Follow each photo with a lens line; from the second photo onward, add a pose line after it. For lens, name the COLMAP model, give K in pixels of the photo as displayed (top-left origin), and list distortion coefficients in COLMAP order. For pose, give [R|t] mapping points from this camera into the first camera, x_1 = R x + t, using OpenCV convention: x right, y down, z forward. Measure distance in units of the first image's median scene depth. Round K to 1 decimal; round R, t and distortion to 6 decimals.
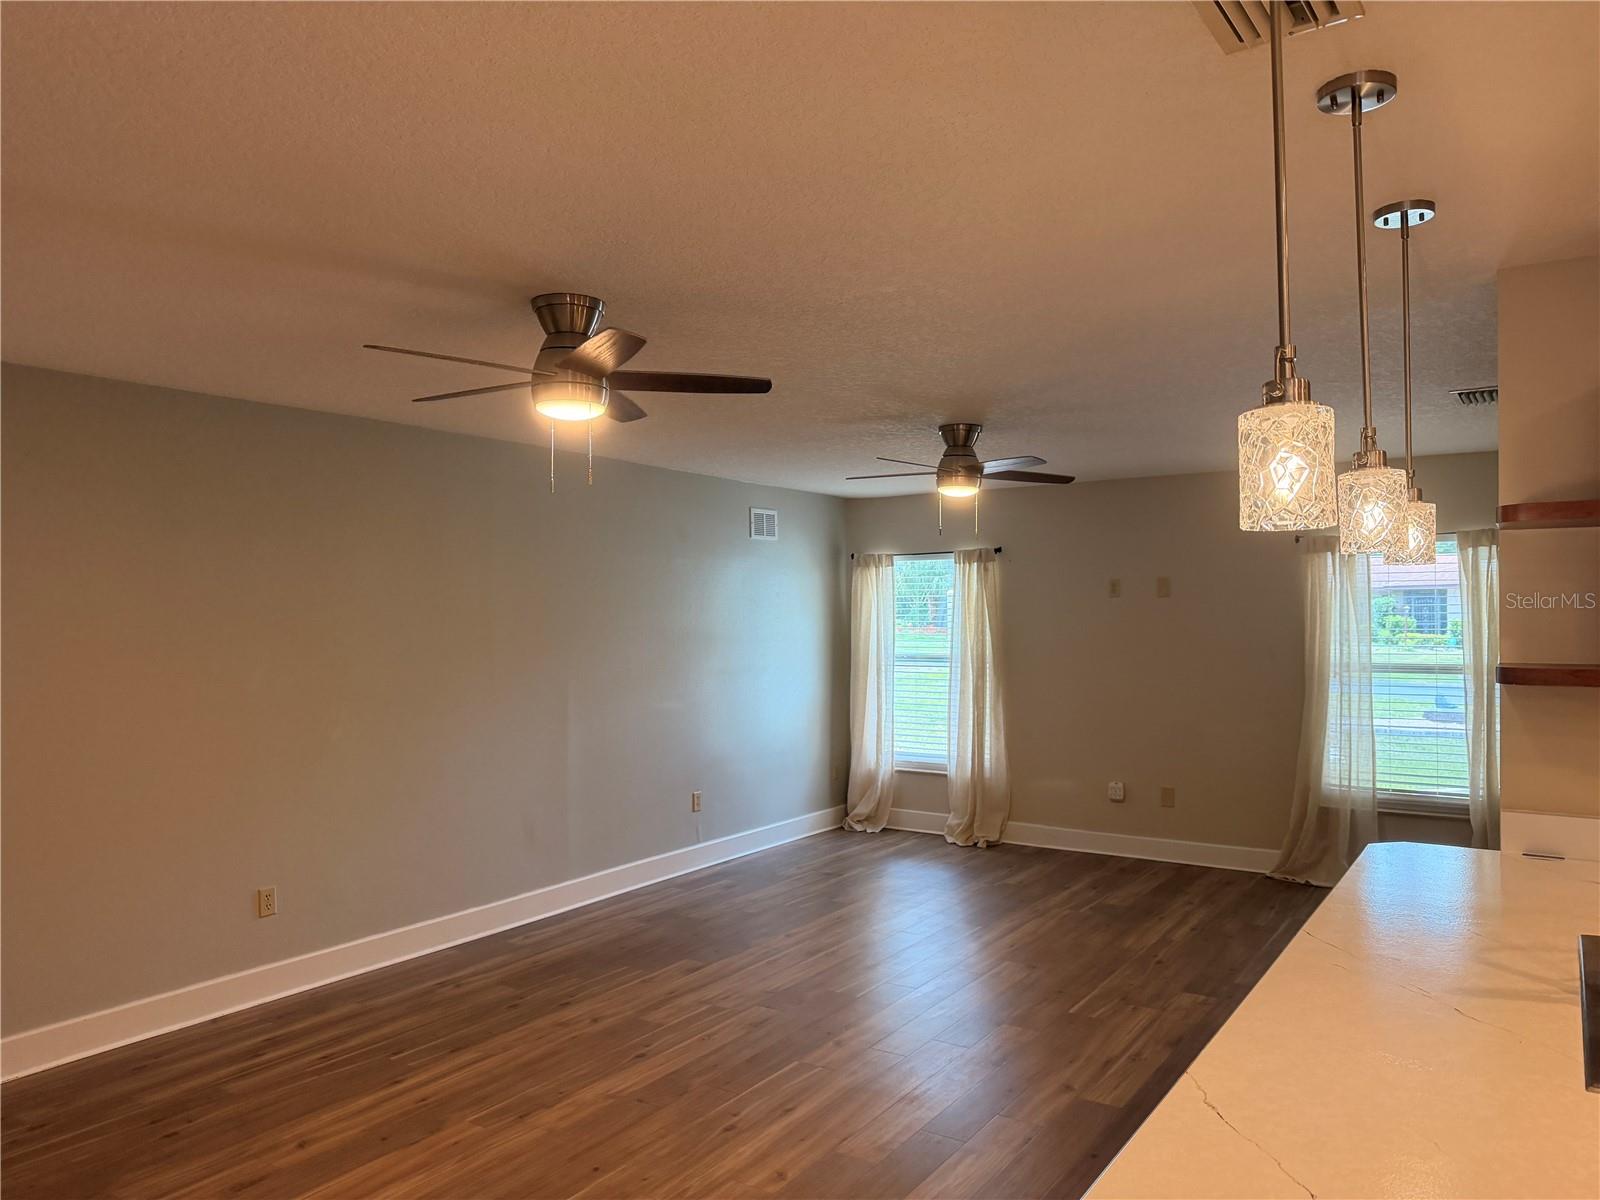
lens RADIAL K [[1134.2, 0, 801.3], [0, 1134.2, 605.7], [0, 0, 1]] dist [0.064280, 0.001063]
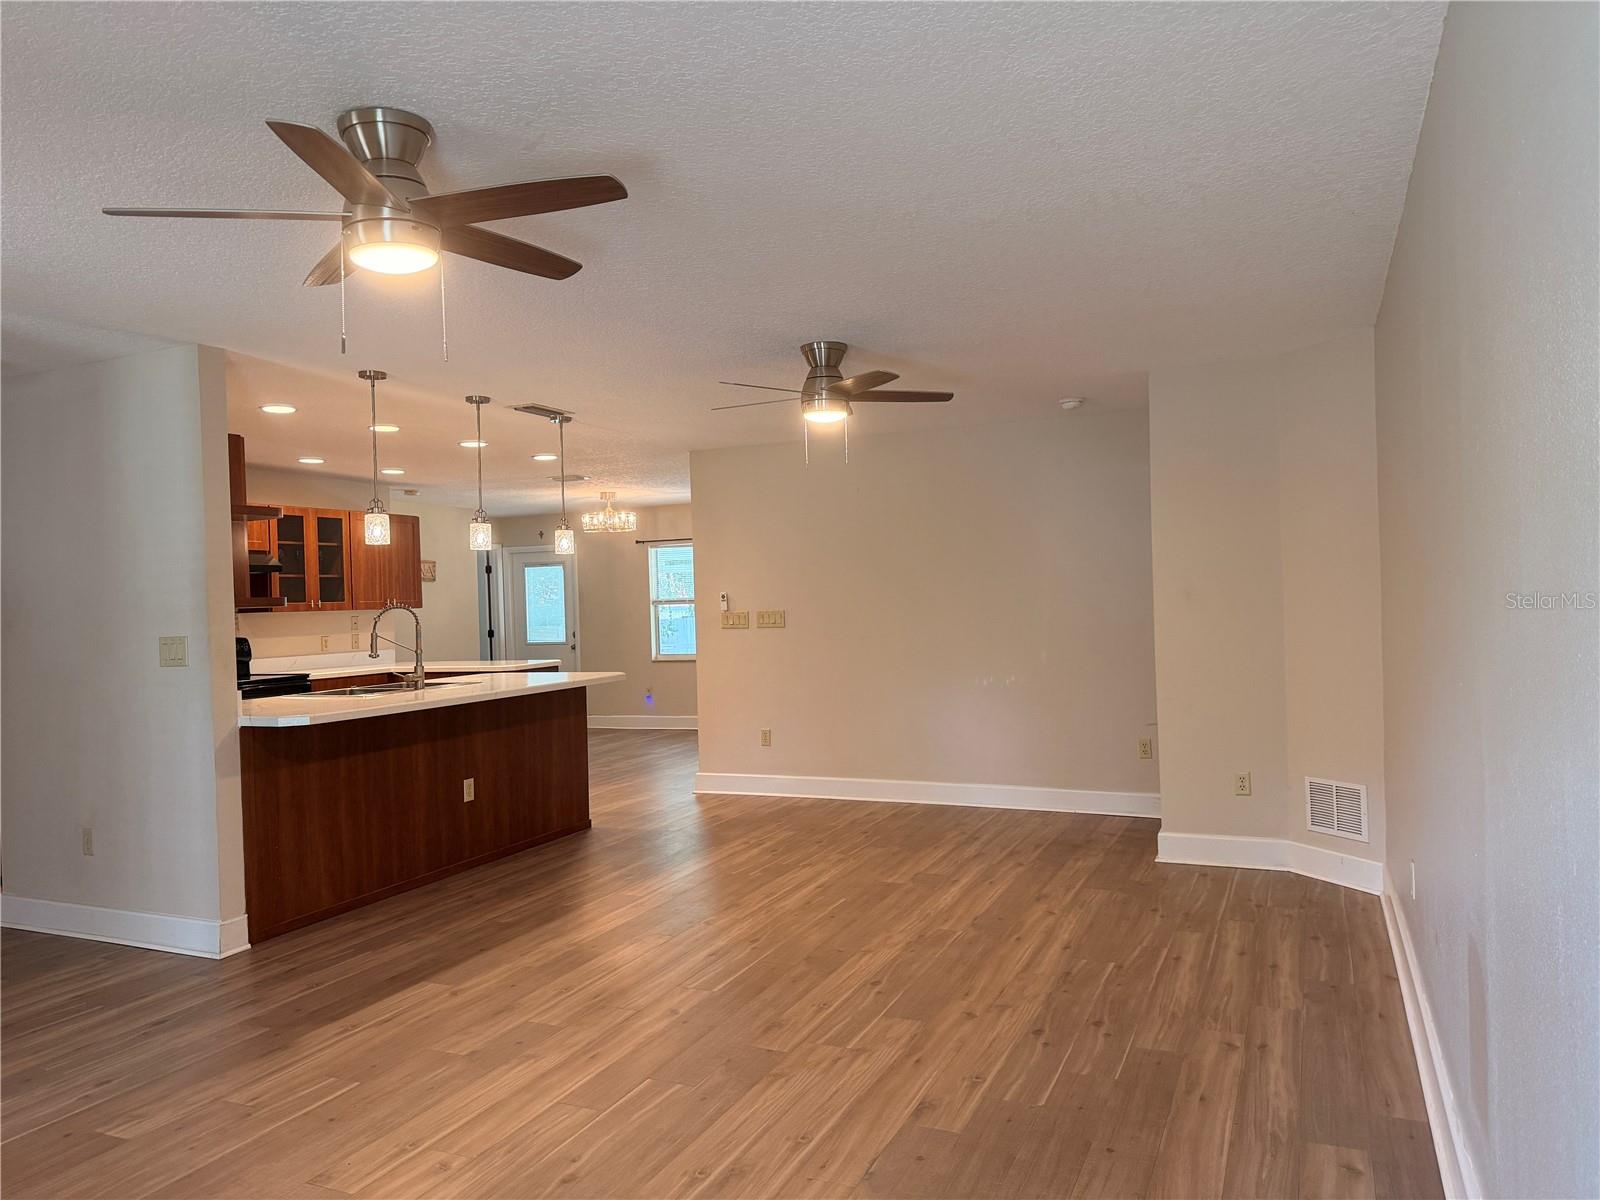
lens RADIAL K [[1134.2, 0, 798.5], [0, 1134.2, 596.8], [0, 0, 1]] dist [0.064280, 0.001063]
pose [[-0.986830, 0.036537, -0.157583, 0.066843], [0.039459, 0.999102, -0.015450, 0.073240], [0.156877, -0.021464, -0.987385, 1.943893]]
